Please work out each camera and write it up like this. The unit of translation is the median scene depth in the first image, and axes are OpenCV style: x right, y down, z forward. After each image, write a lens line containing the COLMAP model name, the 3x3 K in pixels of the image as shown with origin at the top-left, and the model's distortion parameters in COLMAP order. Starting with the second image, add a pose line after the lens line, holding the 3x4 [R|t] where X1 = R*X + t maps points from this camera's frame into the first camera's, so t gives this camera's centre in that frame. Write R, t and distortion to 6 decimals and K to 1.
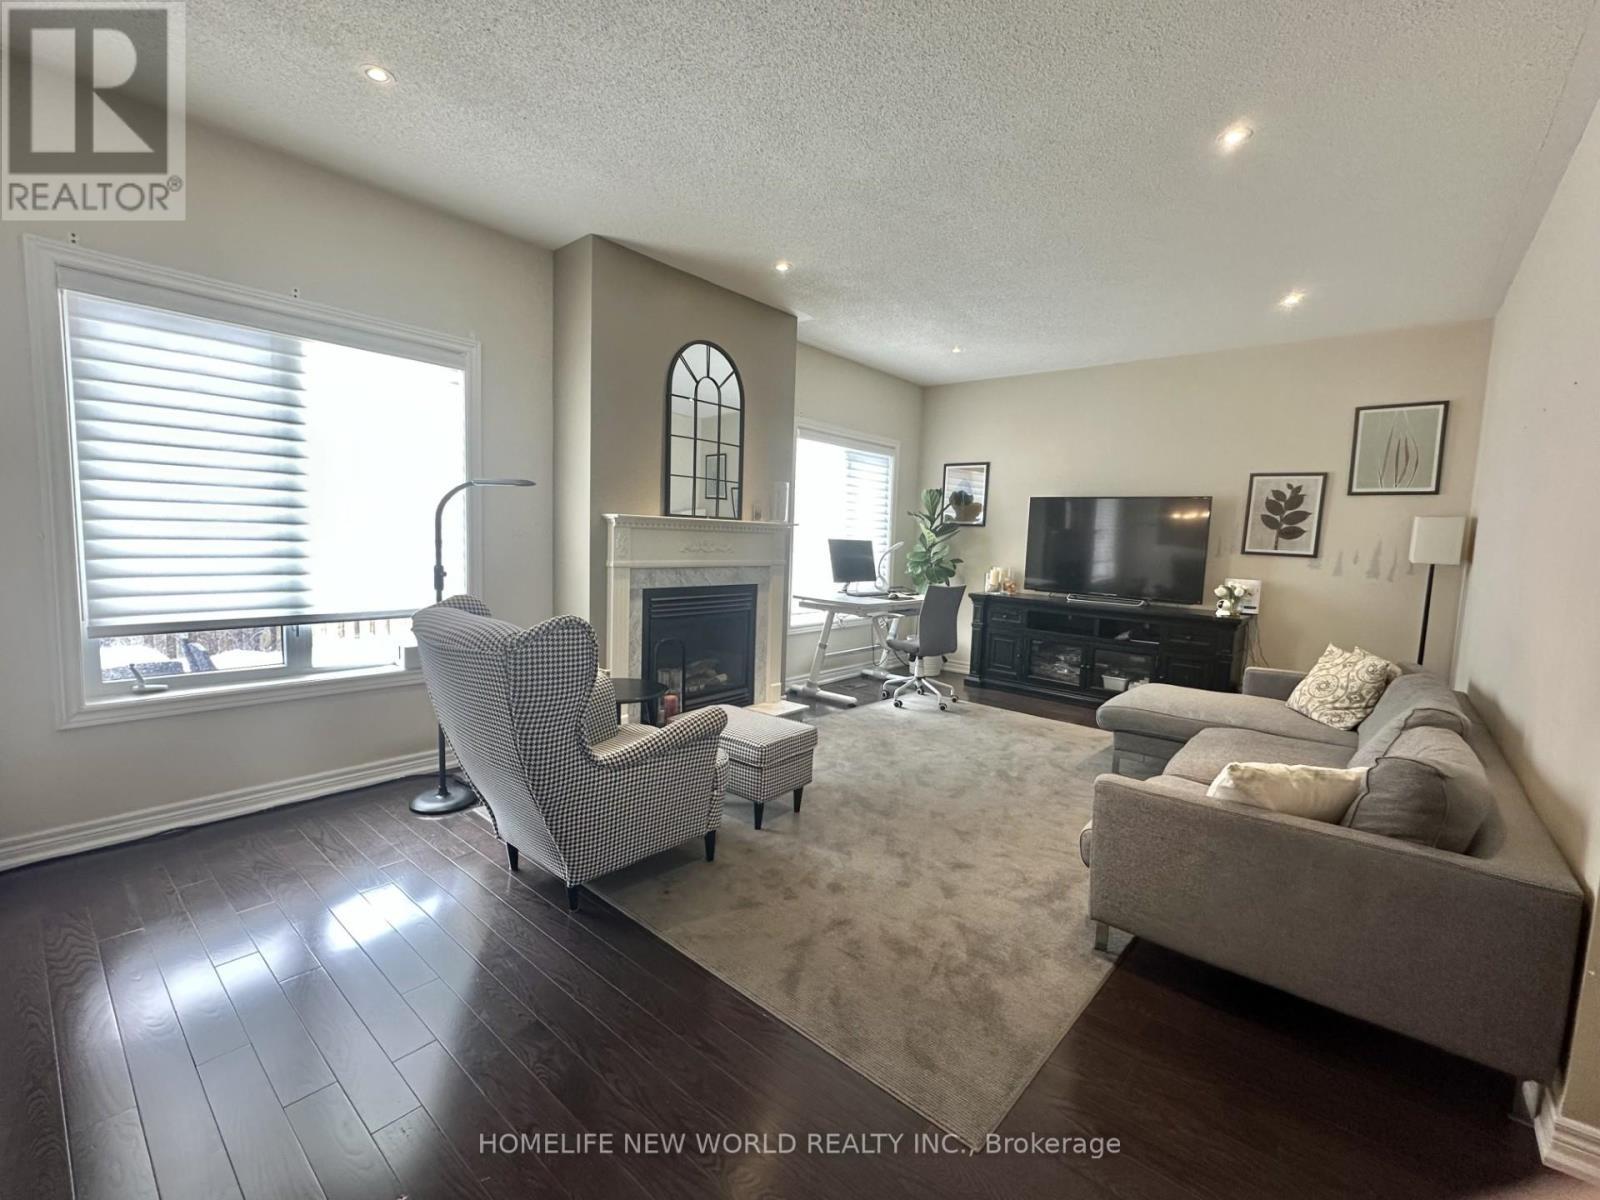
lens RADIAL K [[697.6, 0, 794.1], [0, 697.6, 604.4], [0, 0, 1]] dist [-0.024936, -0.001050]
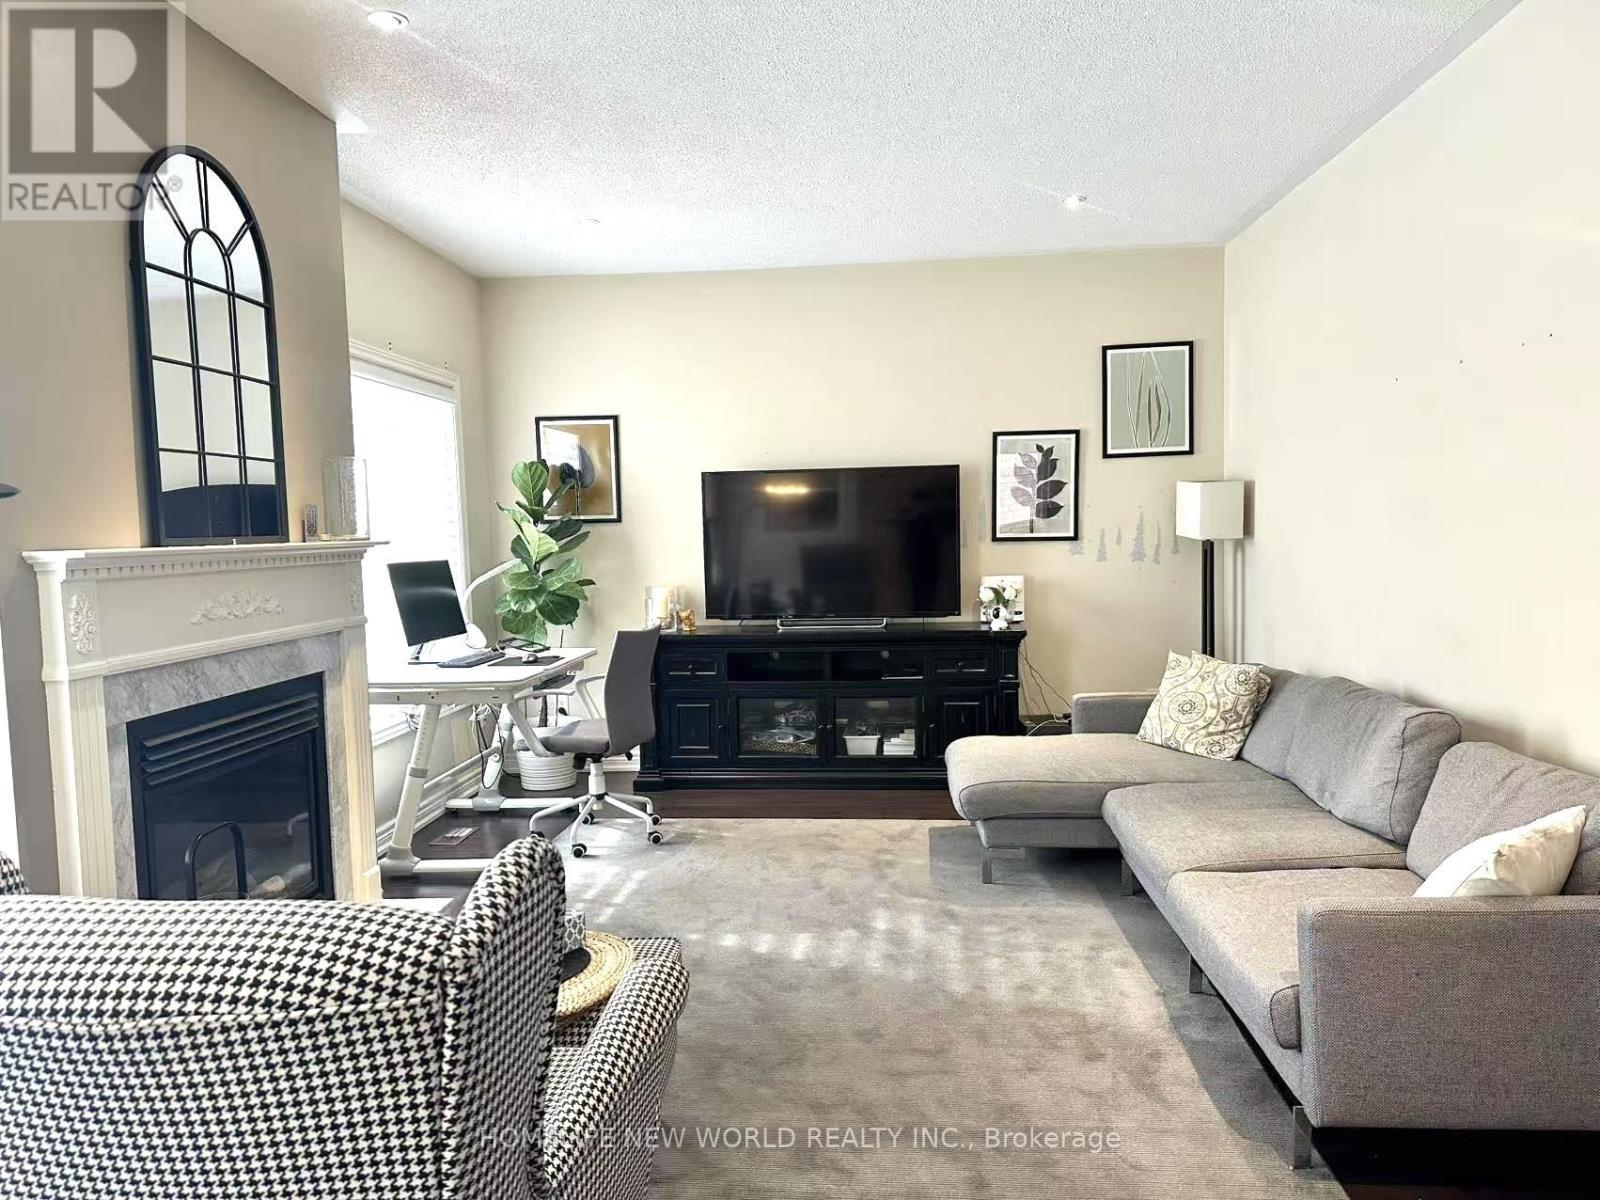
lens RADIAL K [[1120.0, 0, 803.7], [0, 1120.0, 606.0], [0, 0, 1]] dist [0.019535, -0.019671]
pose [[0.798514, -0.098597, 0.593847, -0.247337], [0.113308, 0.993480, 0.012588, -0.046919], [-0.591216, 0.057236, 0.804480, 0.183486]]
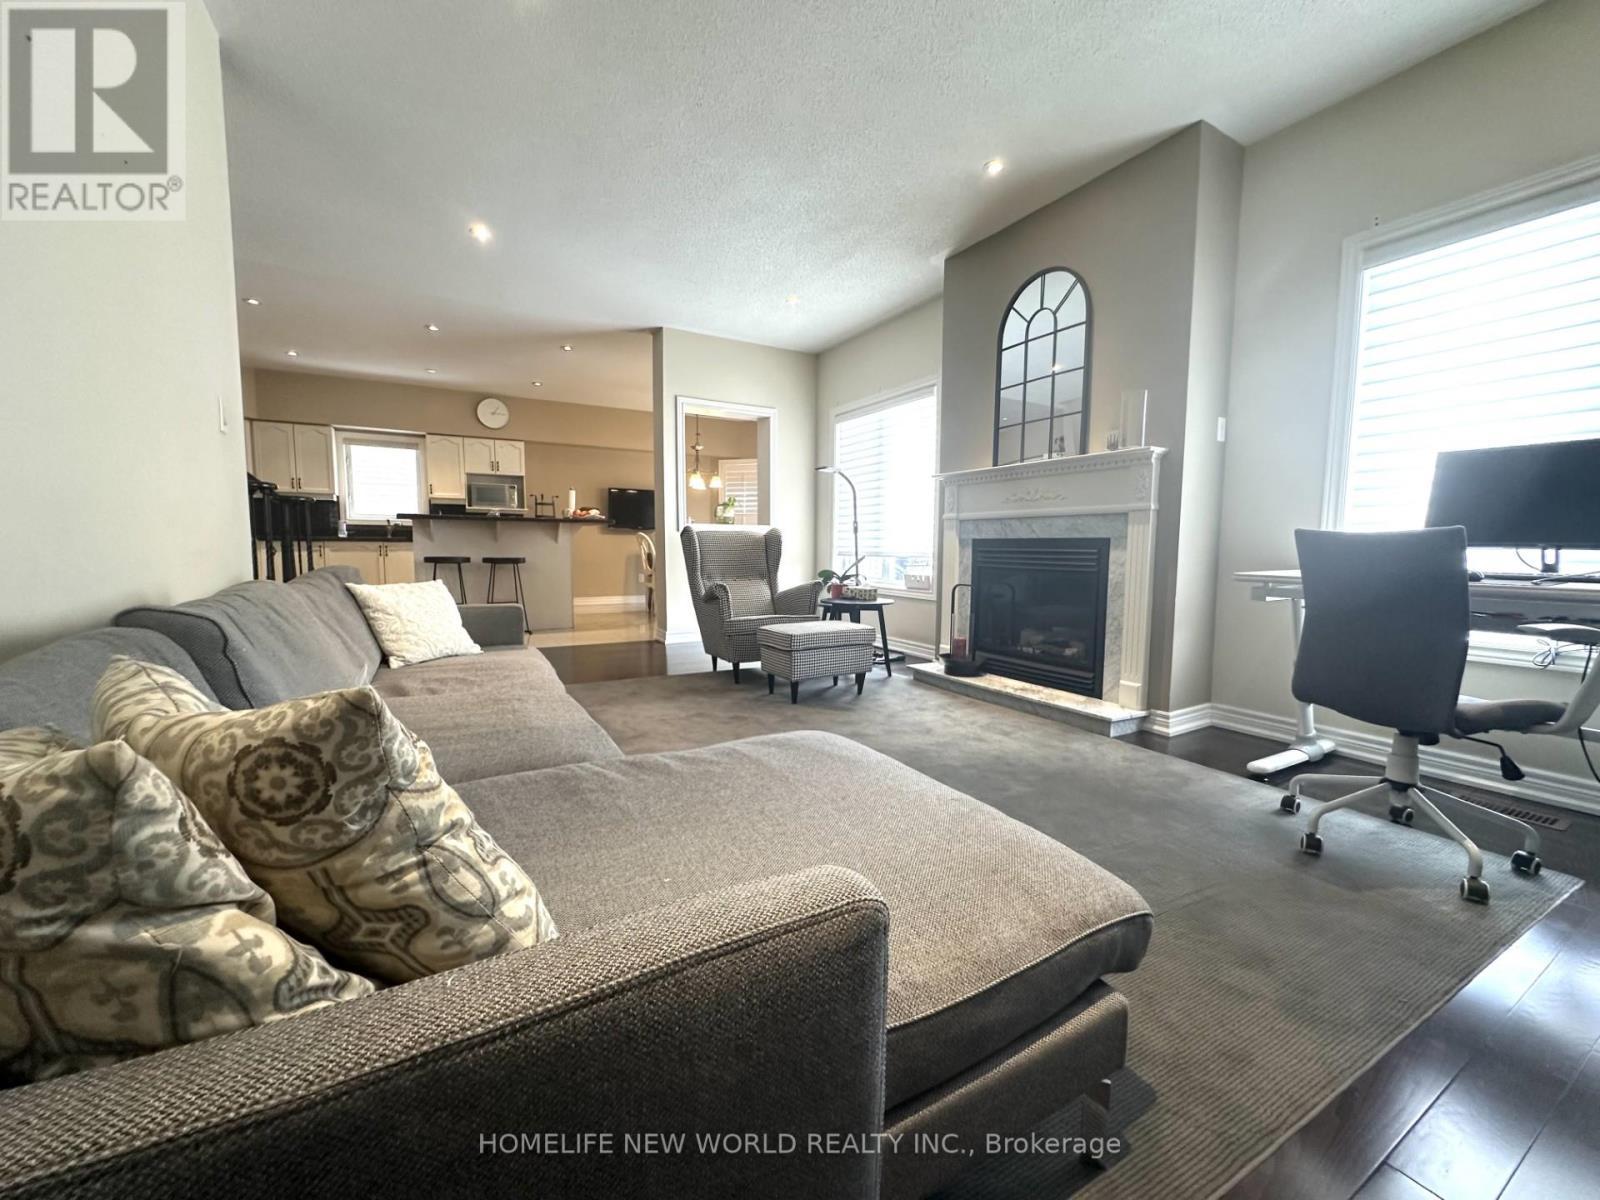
lens RADIAL K [[637.8, 0, 798.5], [0, 637.8, 591.1], [0, 0, 1]] dist [-0.004229, -0.000210]
pose [[-0.320766, 0.020465, -0.946937, 0.715446], [-0.121357, 0.990638, 0.062518, 0.025863], [0.939352, 0.134972, -0.315279, 0.924437]]
